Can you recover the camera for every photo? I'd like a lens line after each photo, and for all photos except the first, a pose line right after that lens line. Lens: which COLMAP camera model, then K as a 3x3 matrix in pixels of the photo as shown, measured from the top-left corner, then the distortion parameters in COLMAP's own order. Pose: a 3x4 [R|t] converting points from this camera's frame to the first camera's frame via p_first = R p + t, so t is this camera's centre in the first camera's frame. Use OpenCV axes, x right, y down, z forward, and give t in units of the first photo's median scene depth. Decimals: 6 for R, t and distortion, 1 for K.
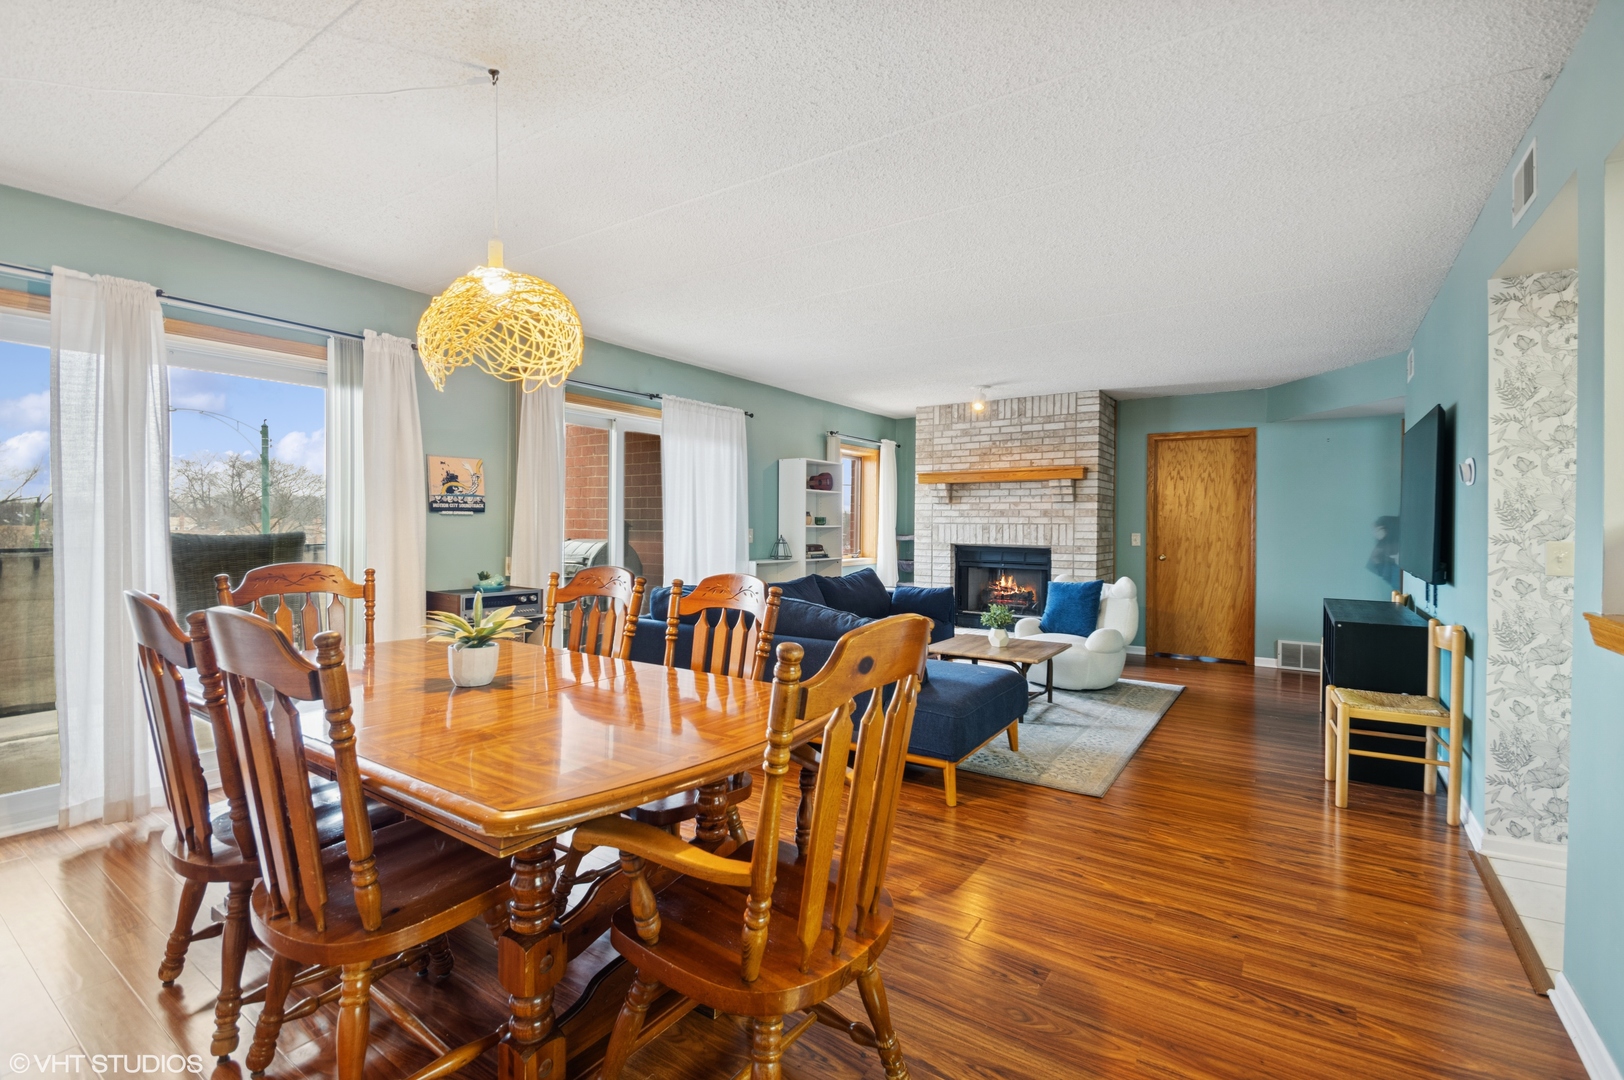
lens RADIAL K [[740.9, 0, 810.2], [0, 740.9, 539.3], [0, 0, 1]] dist [0.001265, -0.004417]
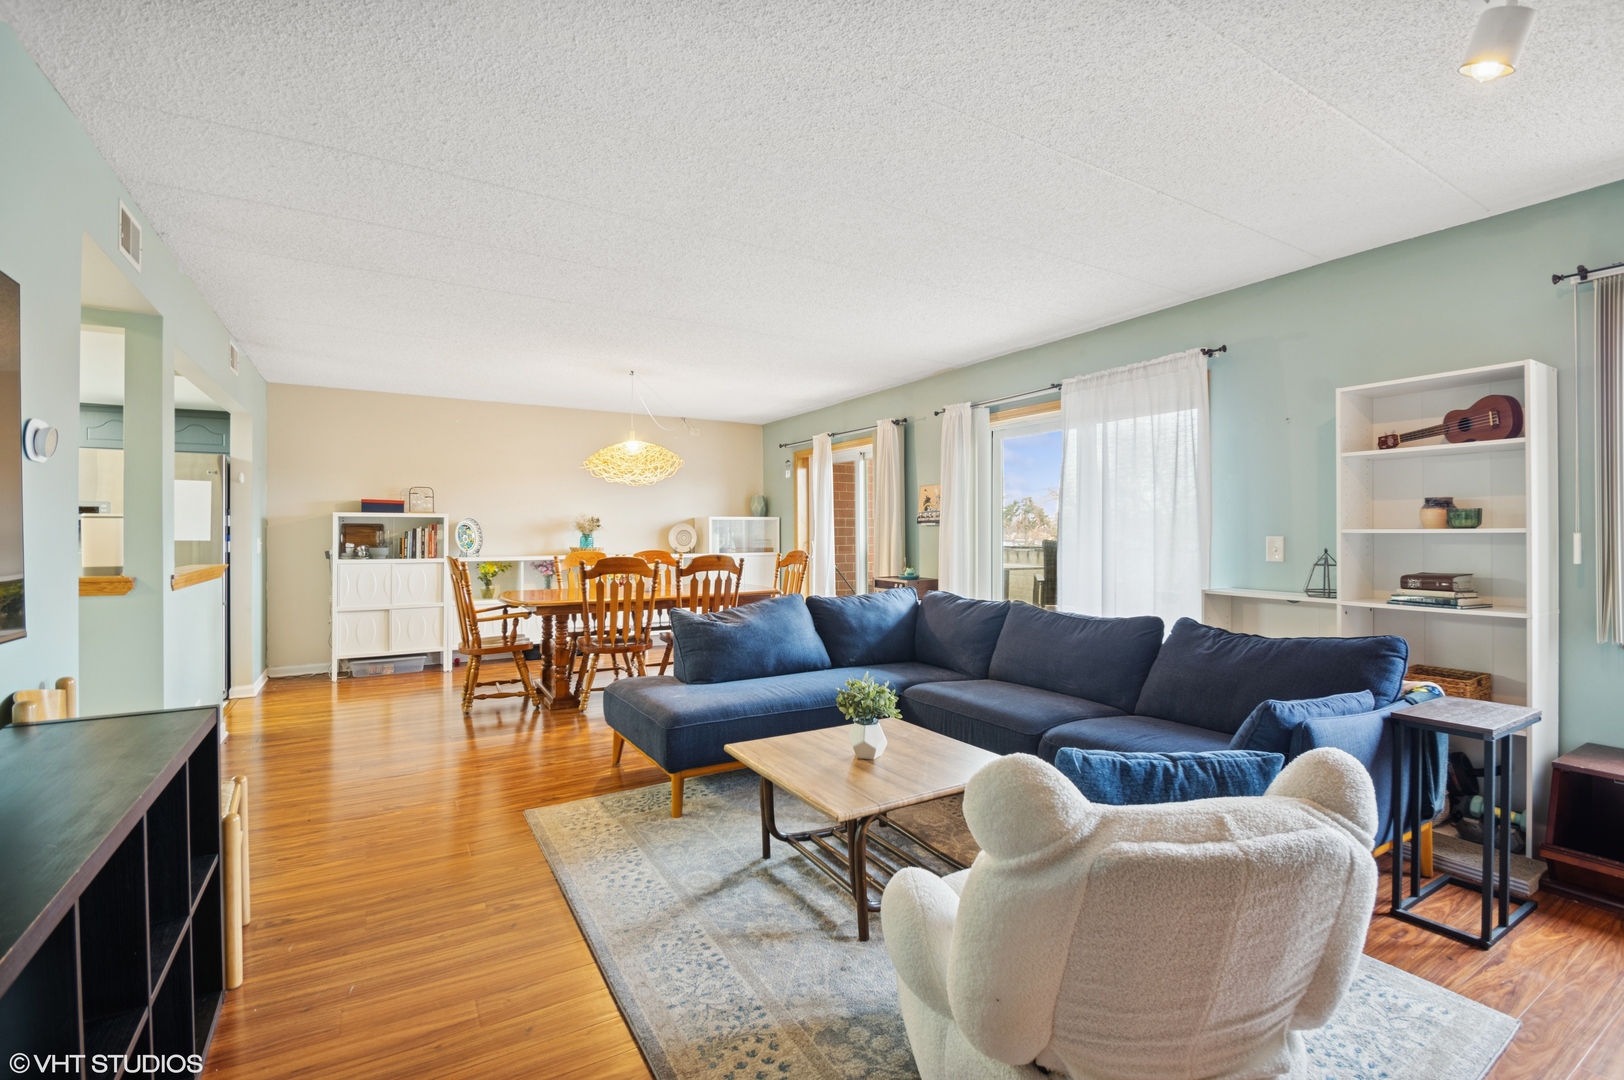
lens RADIAL K [[740.9, 0, 838.9], [0, 740.9, 535.2], [0, 0, 1]] dist [0.001265, -0.004417]
pose [[-0.421596, -0.002776, -0.906780, 0.553385], [-0.016745, 0.999849, 0.004724, -0.011719], [0.906629, 0.017176, -0.421578, 0.895470]]
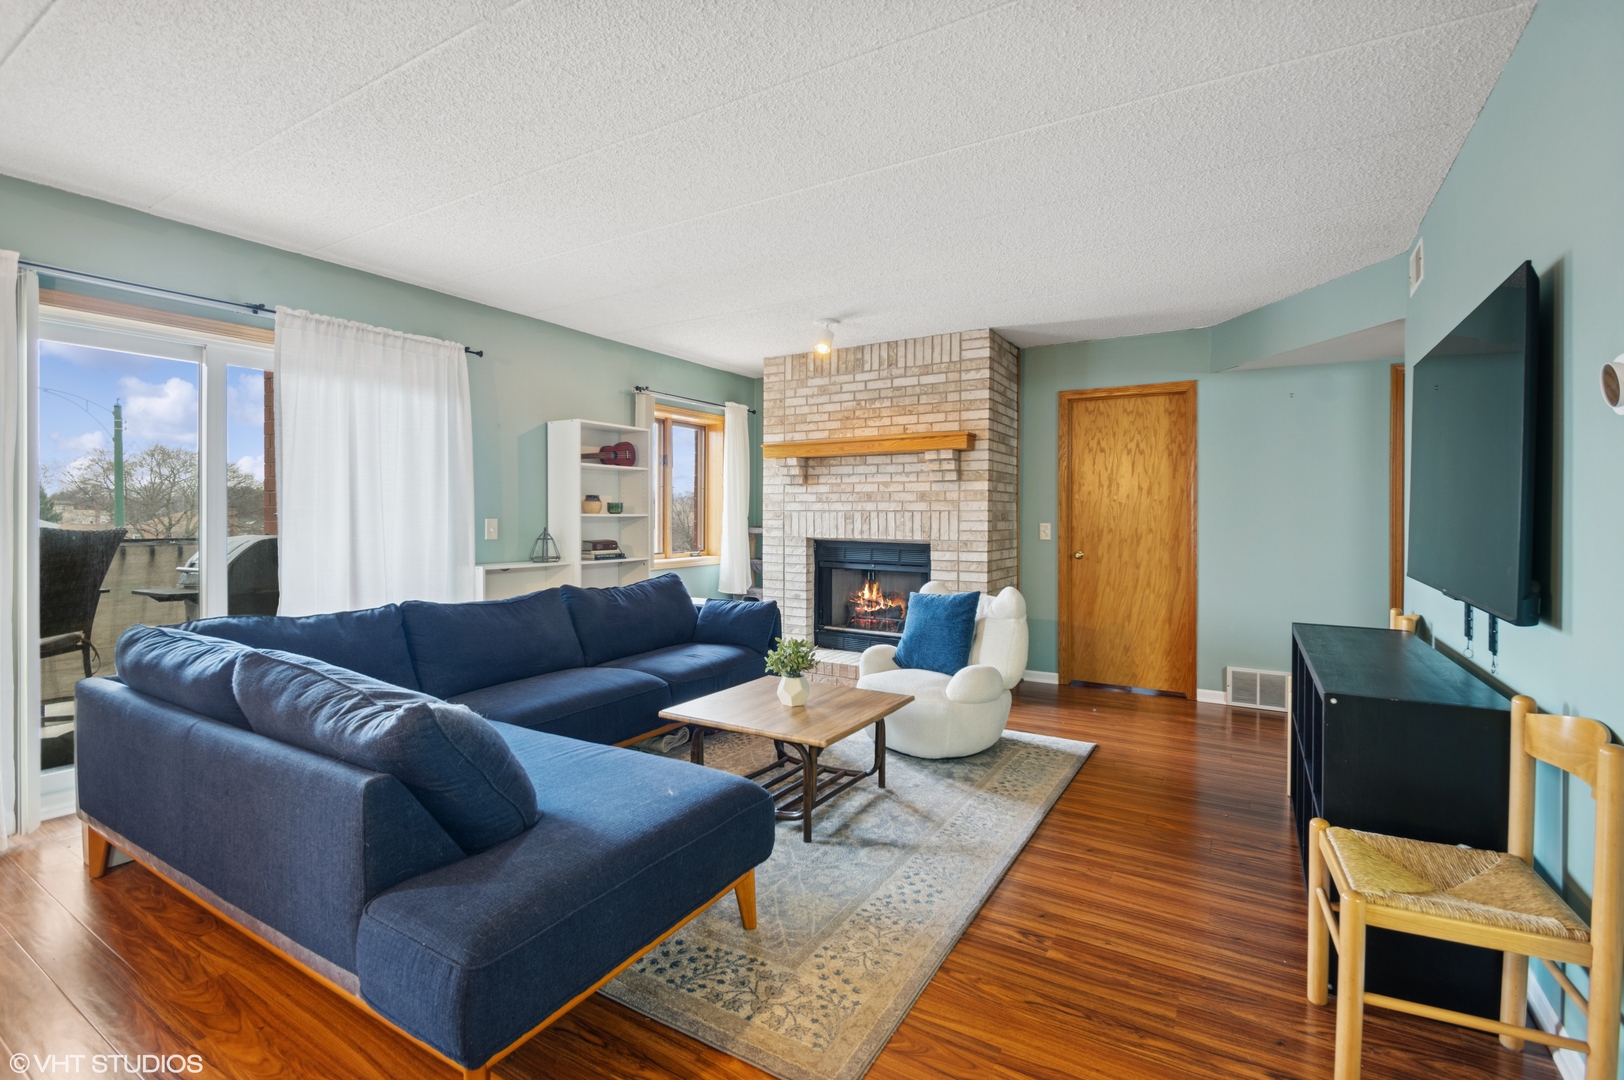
lens RADIAL K [[740.9, 0, 818.6], [0, 740.9, 526.6], [0, 0, 1]] dist [0.001265, -0.004417]
pose [[0.998546, -0.004603, 0.053704, 0.180514], [0.004796, 0.999983, -0.003454, -0.003210], [-0.053687, 0.003707, 0.998551, 0.275717]]
